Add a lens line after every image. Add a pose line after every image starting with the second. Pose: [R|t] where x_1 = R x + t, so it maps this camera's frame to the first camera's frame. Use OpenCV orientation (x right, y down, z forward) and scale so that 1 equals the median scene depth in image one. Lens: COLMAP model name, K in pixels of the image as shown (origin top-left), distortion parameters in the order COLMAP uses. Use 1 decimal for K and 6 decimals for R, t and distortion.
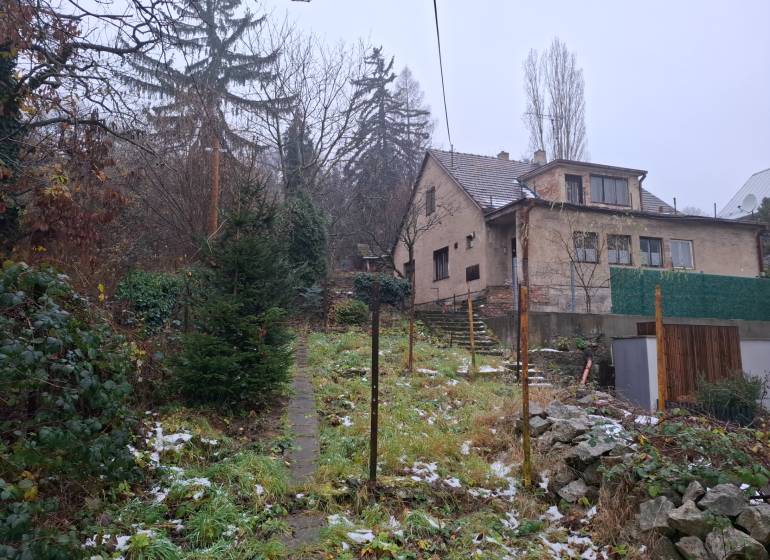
lens RADIAL K [[529.7, 0, 365.0], [0, 529.7, 254.6], [0, 0, 1]] dist [0.097378, -0.087635]
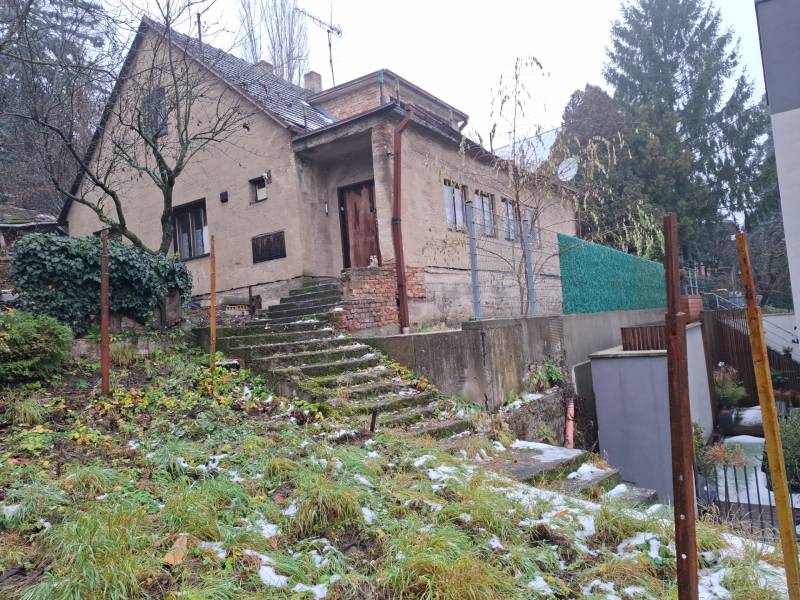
lens RADIAL K [[558.7, 0, 393.5], [0, 558.7, 289.2], [0, 0, 1]] dist [0.100104, -0.108098]
pose [[0.805544, -0.028299, 0.591860, -0.036940], [-0.021176, 0.996846, 0.076483, 0.031583], [-0.592158, -0.074144, 0.802404, 0.473175]]
